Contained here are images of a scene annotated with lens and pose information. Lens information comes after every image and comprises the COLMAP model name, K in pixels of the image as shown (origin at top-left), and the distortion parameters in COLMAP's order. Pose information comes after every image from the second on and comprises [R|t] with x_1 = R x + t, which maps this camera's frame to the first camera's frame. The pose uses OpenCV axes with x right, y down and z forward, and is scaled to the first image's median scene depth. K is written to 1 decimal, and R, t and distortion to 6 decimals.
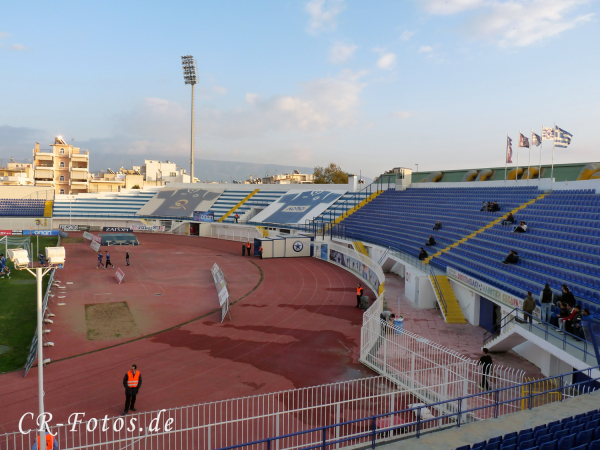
lens RADIAL K [[479.9, 0, 296.8], [0, 479.9, 222.3], [0, 0, 1]] dist [-0.002554, -0.047486]
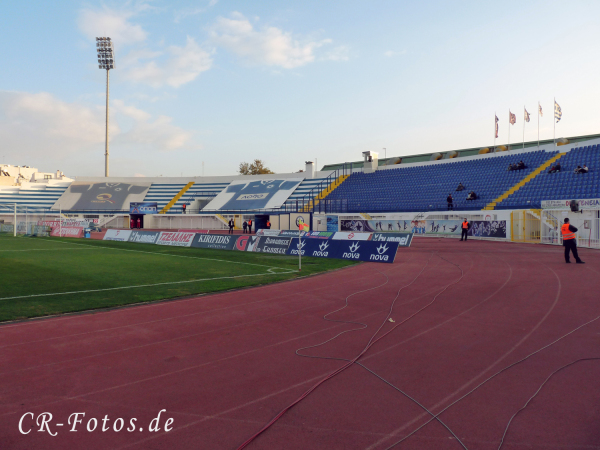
lens RADIAL K [[479.9, 0, 296.0], [0, 479.9, 221.4], [0, 0, 1]] dist [-0.002554, -0.047486]
pose [[0.938778, -0.017465, 0.344080, -0.234624], [0.035630, 0.998281, -0.046541, 0.064859], [-0.342675, 0.055951, 0.937786, 0.051775]]
